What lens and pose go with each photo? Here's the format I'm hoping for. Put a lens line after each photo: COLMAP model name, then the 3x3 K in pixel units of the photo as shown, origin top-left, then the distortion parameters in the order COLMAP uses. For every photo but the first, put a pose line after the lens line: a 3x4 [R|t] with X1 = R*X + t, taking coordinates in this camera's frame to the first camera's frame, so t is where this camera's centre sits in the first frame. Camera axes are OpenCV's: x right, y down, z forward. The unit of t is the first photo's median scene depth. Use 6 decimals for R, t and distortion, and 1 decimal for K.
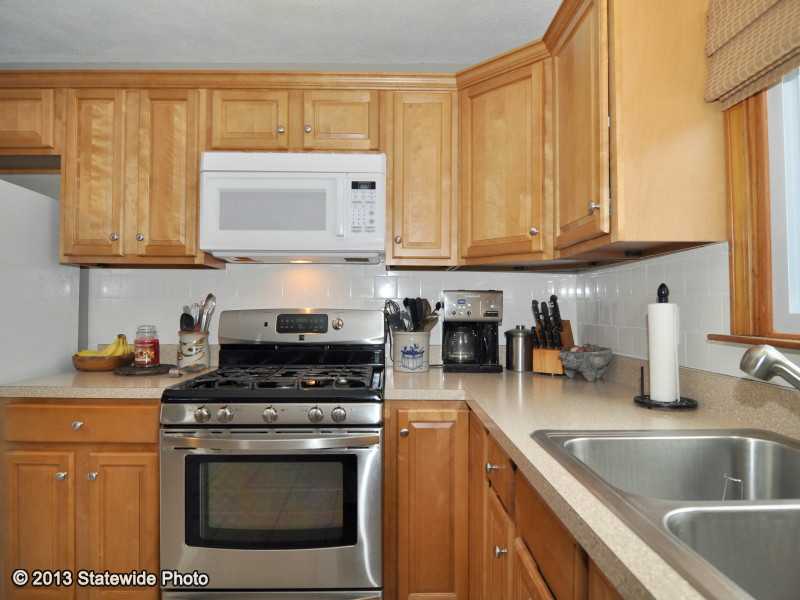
lens RADIAL K [[483.6, 0, 370.3], [0, 483.6, 281.9], [0, 0, 1]] dist [0.001432, -0.000699]
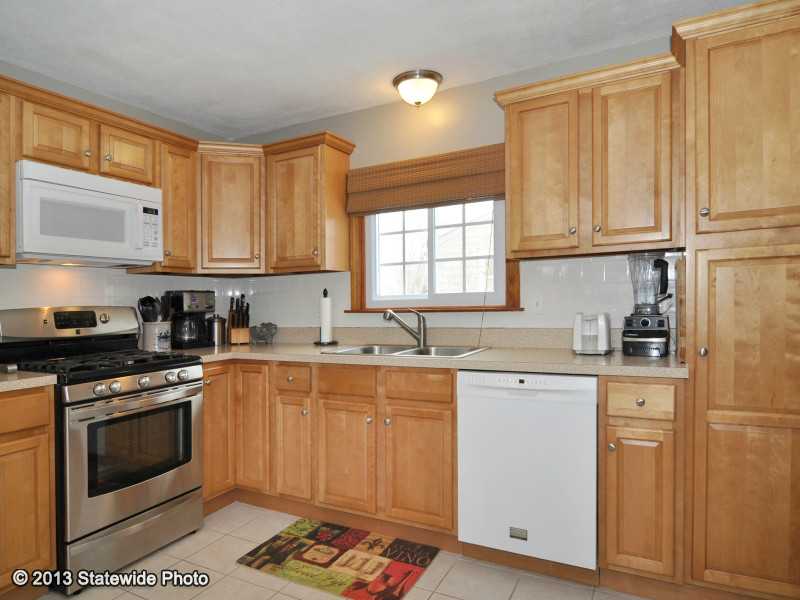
lens RADIAL K [[539.1, 0, 382.2], [0, 539.1, 260.6], [0, 0, 1]] dist [-0.001566, -0.003390]
pose [[0.462353, 0.052832, 0.885120, -1.017543], [-0.021494, 0.998598, -0.048377, -0.006453], [-0.886435, 0.003342, 0.462841, -0.244973]]
